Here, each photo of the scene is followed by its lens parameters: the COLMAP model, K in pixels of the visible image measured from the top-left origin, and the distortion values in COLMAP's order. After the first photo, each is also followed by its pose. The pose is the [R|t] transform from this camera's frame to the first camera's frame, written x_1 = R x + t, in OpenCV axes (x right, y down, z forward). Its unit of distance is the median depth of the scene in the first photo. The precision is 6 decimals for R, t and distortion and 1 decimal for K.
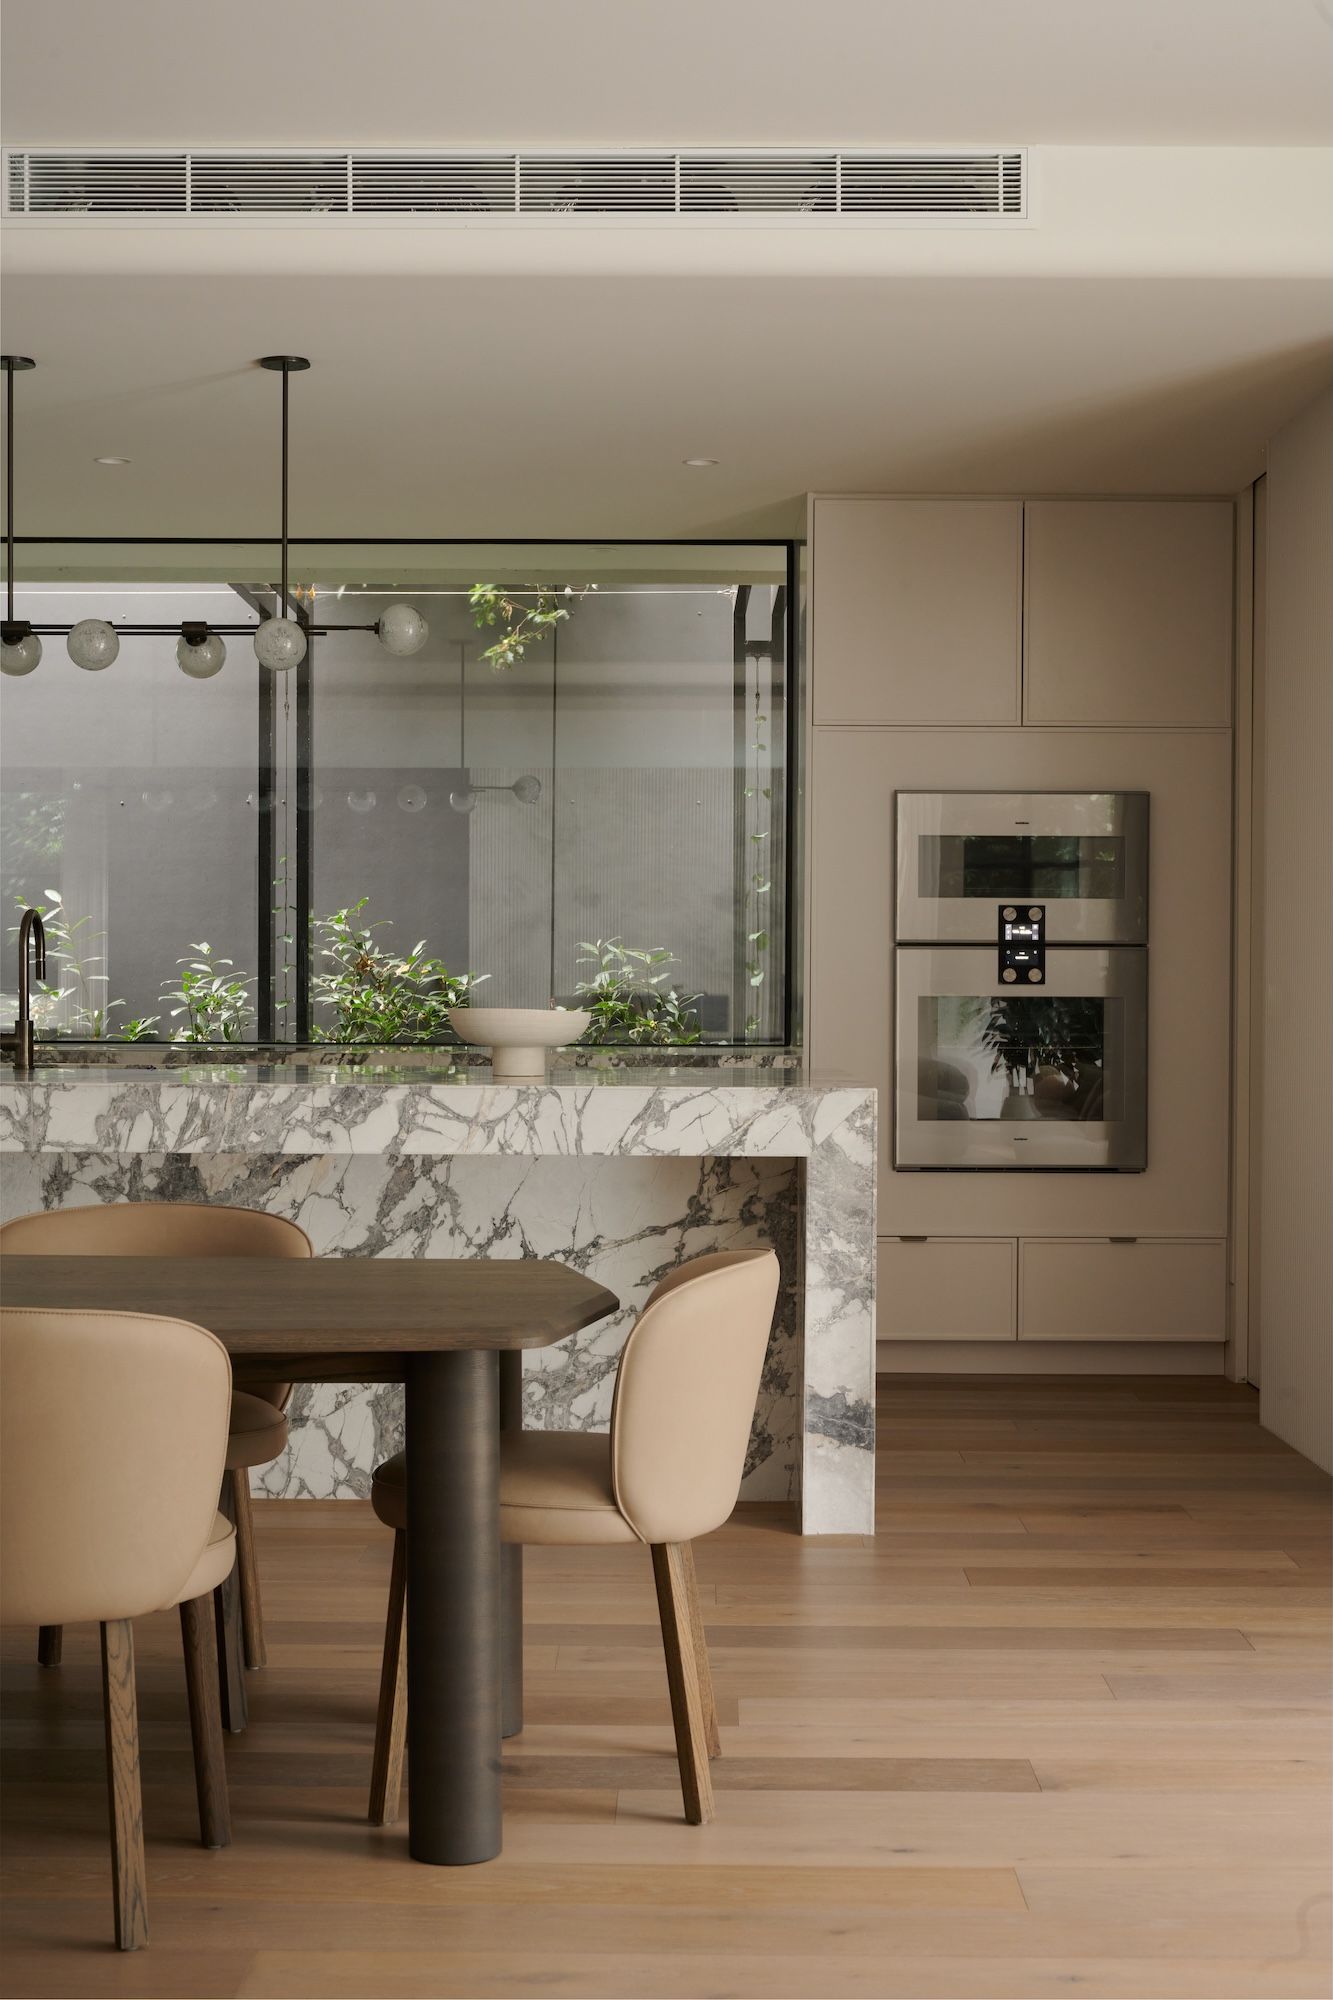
lens RADIAL K [[3183.2, 0, 666.5], [0, 3183.2, 1000.0], [0, 0, 1]] dist [0.021526, -0.048046]
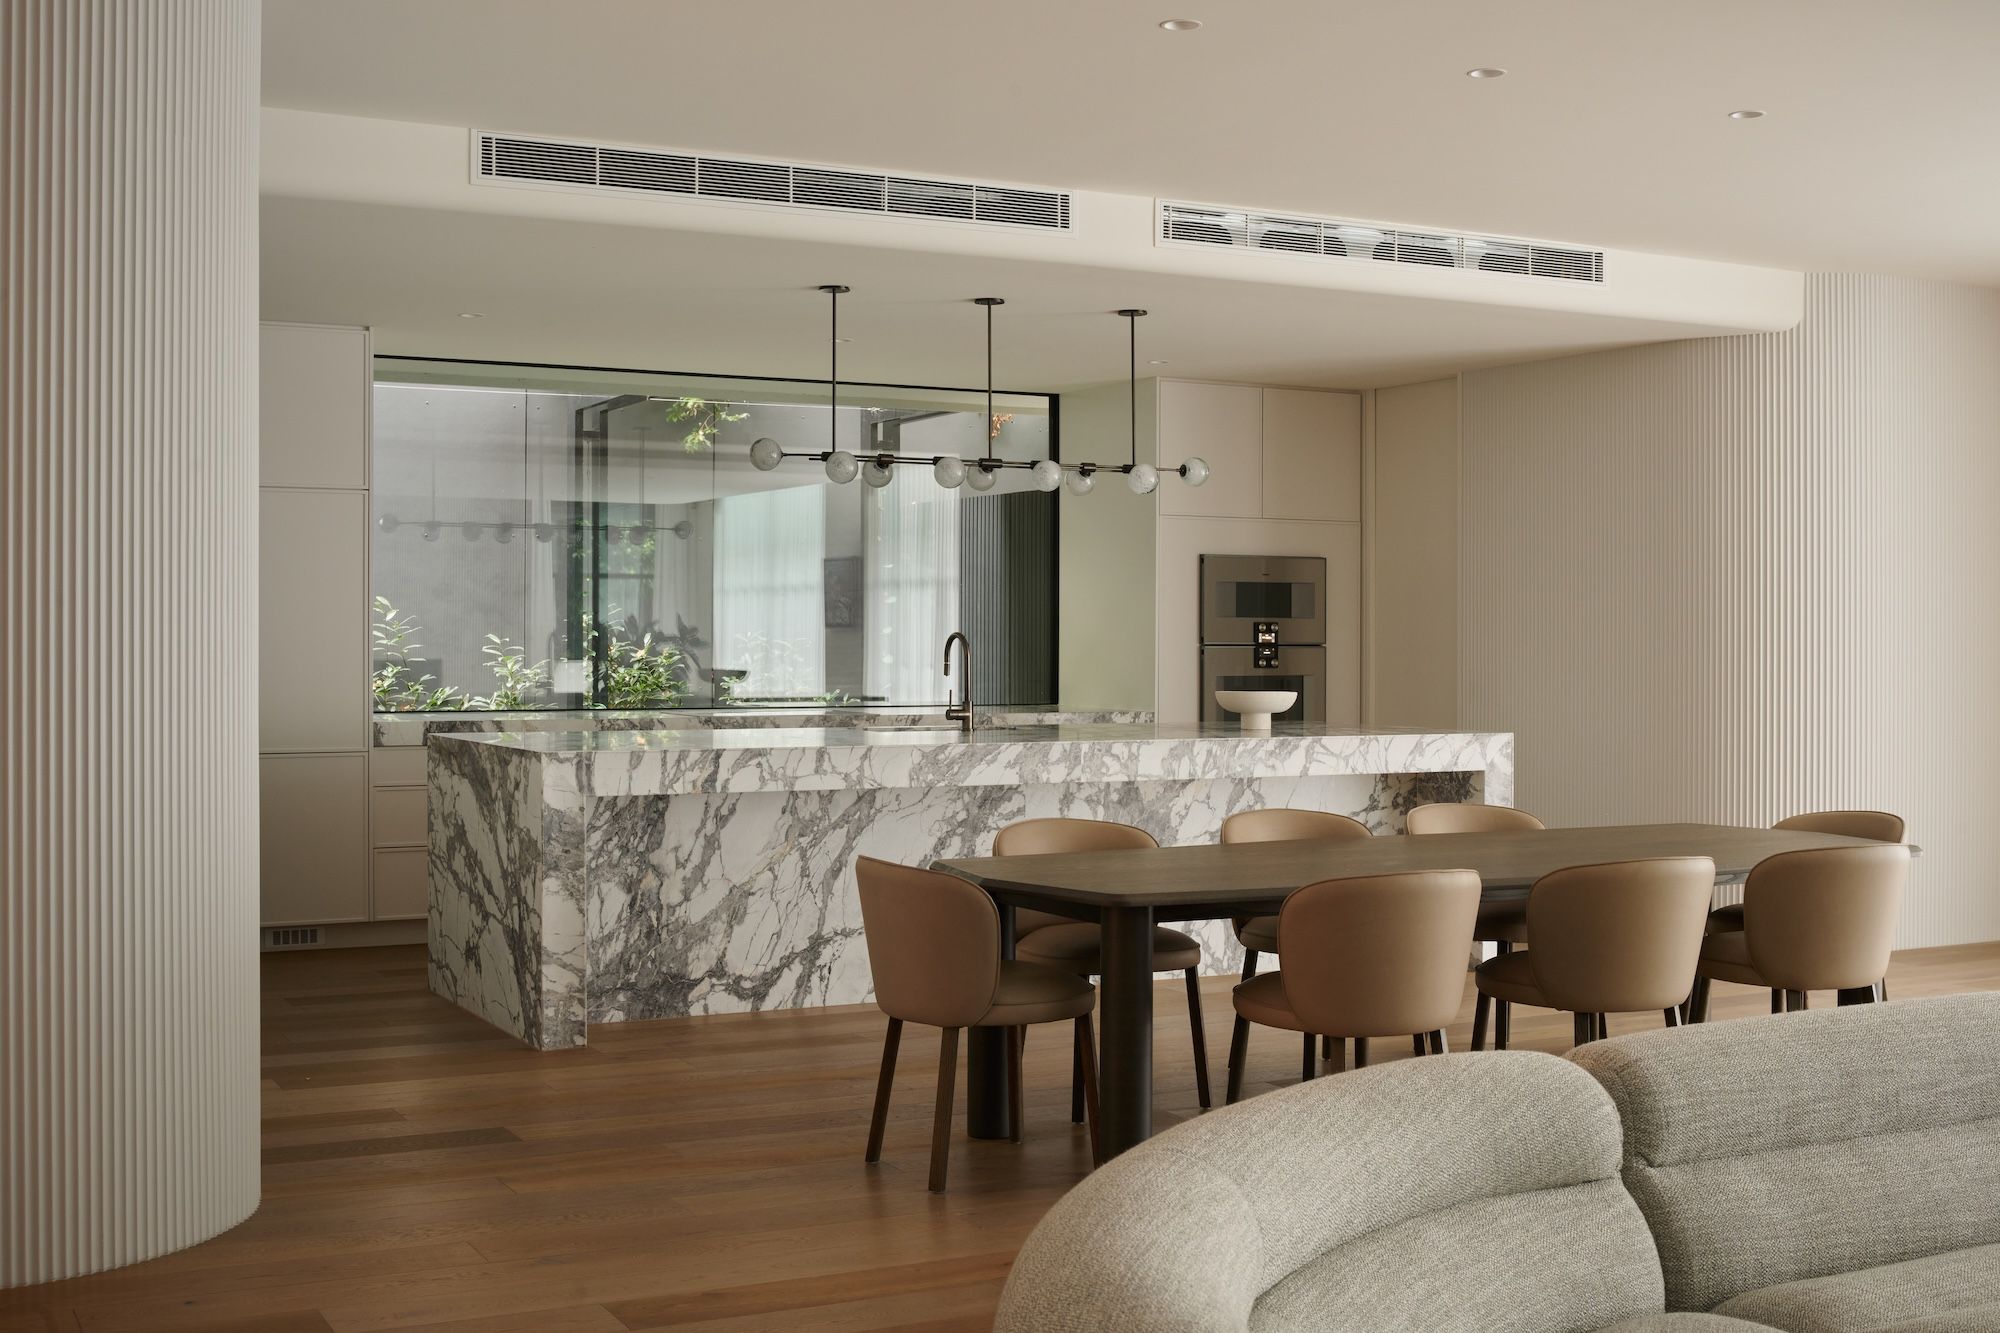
lens RADIAL K [[2406.4, 0, 1000.0], [0, 2406.4, 666.5], [0, 0, 1]] dist [-0.144764, -0.001628]
pose [[0.873191, -0.007090, 0.487327, -0.835893], [0.002291, 0.999943, 0.010443, -0.025467], [-0.487373, -0.008002, 0.873157, -0.082799]]
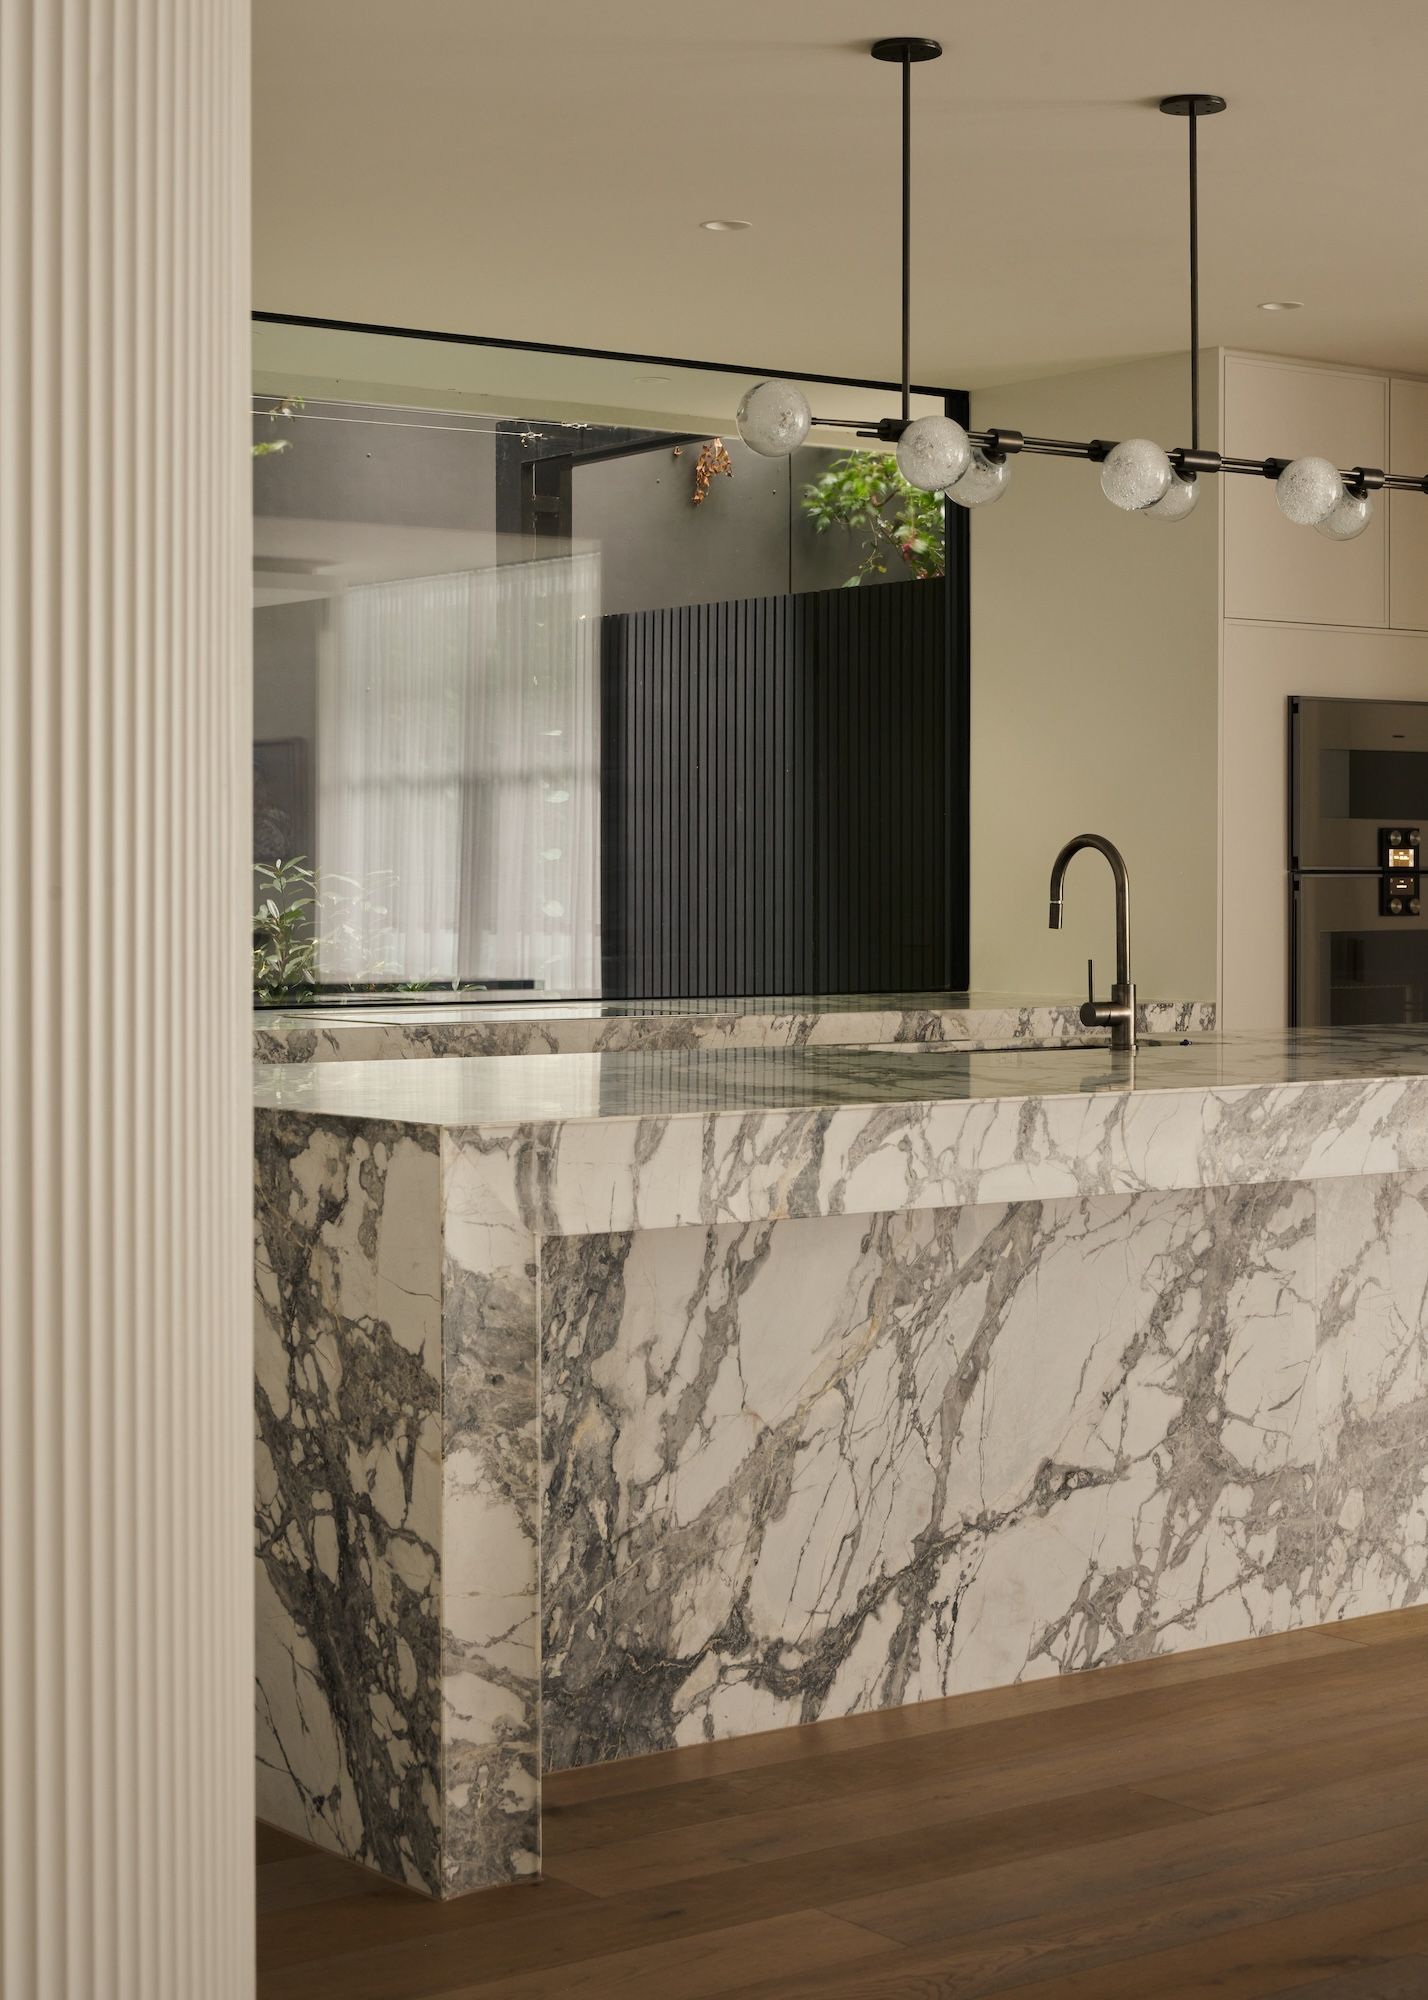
lens RADIAL K [[3496.8, 0, 715.9], [0, 3496.8, 887.5], [0, 0, 1]] dist [-0.046633, -0.136895]
pose [[0.793267, -0.006036, 0.608843, -0.823595], [0.009651, 0.999950, -0.002661, -0.015796], [-0.608797, 0.007986, 0.793286, 0.438302]]
